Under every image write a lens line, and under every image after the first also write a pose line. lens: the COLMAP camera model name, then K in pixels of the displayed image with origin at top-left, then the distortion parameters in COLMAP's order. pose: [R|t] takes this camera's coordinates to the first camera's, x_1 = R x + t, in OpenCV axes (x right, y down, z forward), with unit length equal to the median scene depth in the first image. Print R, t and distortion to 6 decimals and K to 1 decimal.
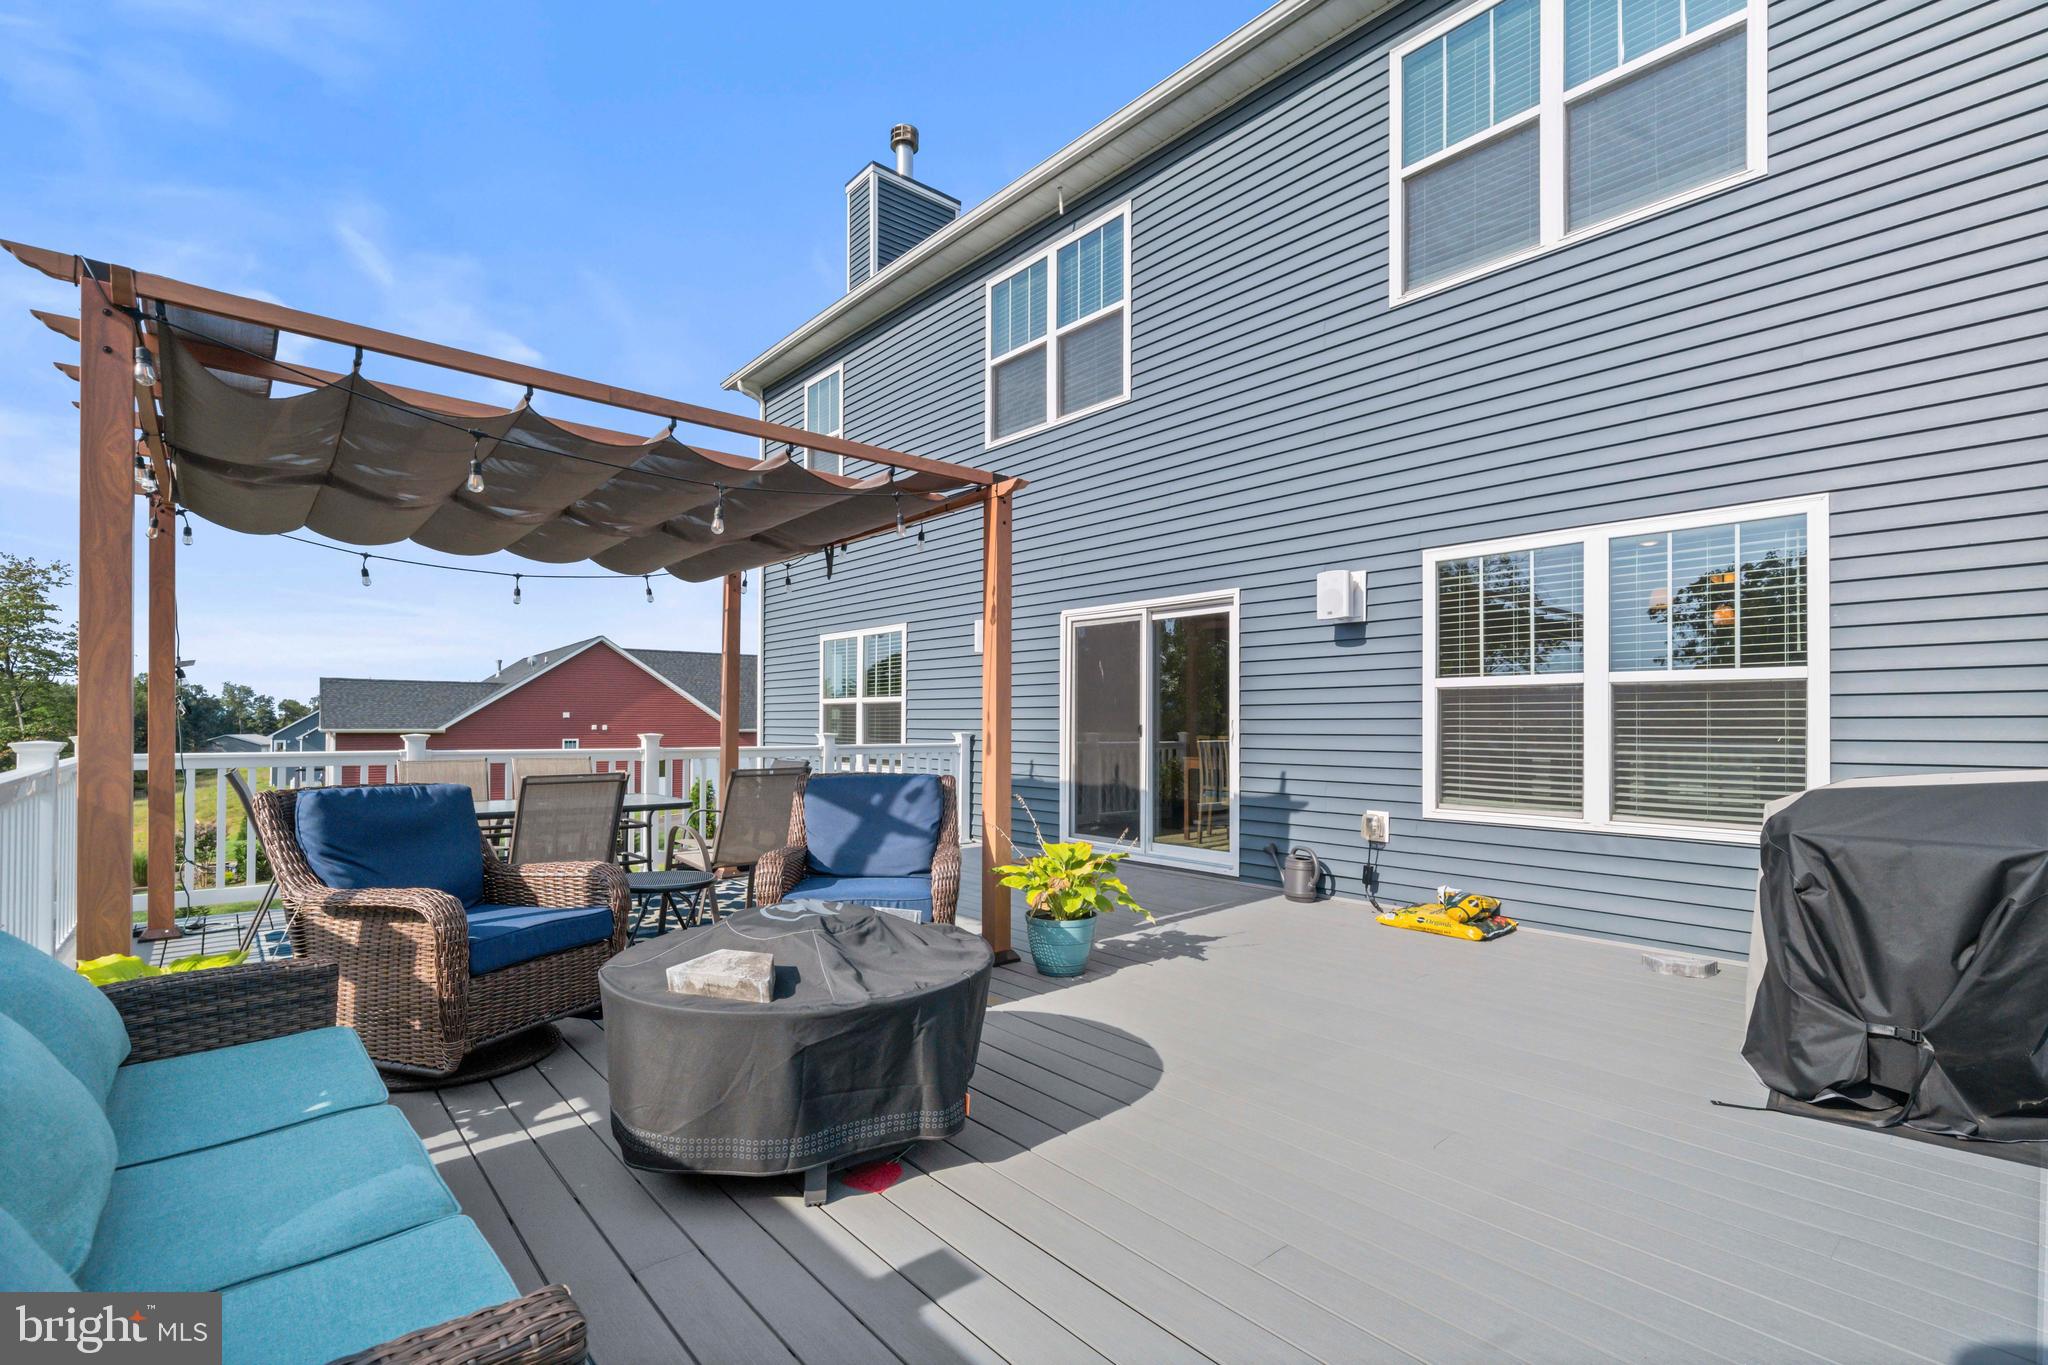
lens RADIAL K [[879.0, 0, 1030.6], [0, 879.0, 687.4], [0, 0, 1]] dist [-0.001861, -0.000102]
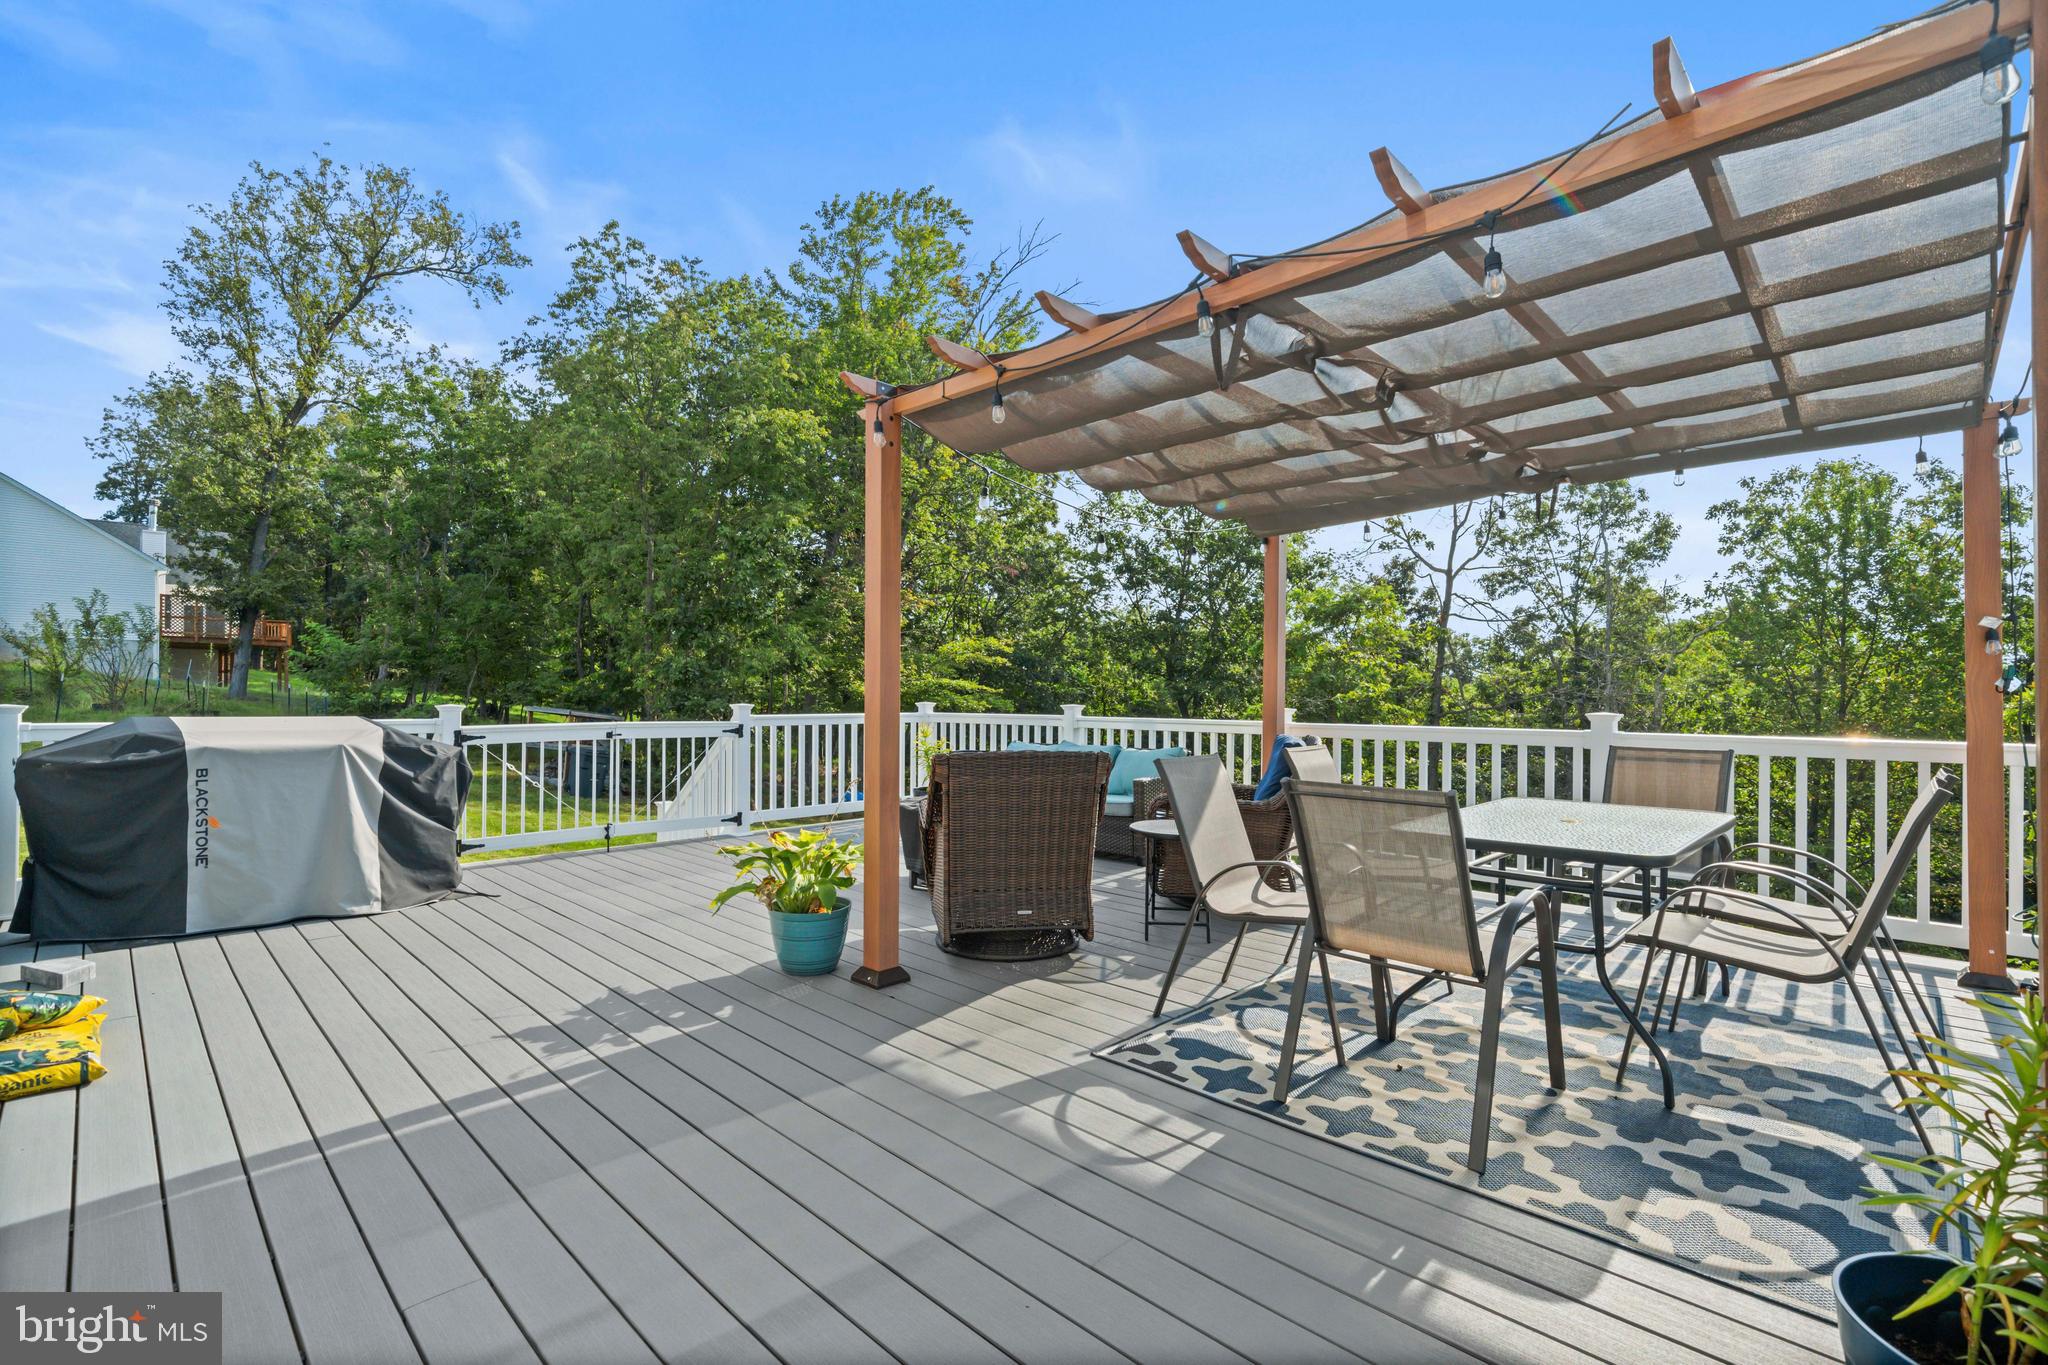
lens RADIAL K [[879.0, 0, 1030.6], [0, 879.0, 687.4], [0, 0, 1]] dist [-0.001861, -0.000102]
pose [[-0.997193, -0.000519, -0.074869, -0.104593], [0.002528, 0.999172, -0.040604, 0.070694], [0.074828, -0.040679, -0.996366, 1.693141]]
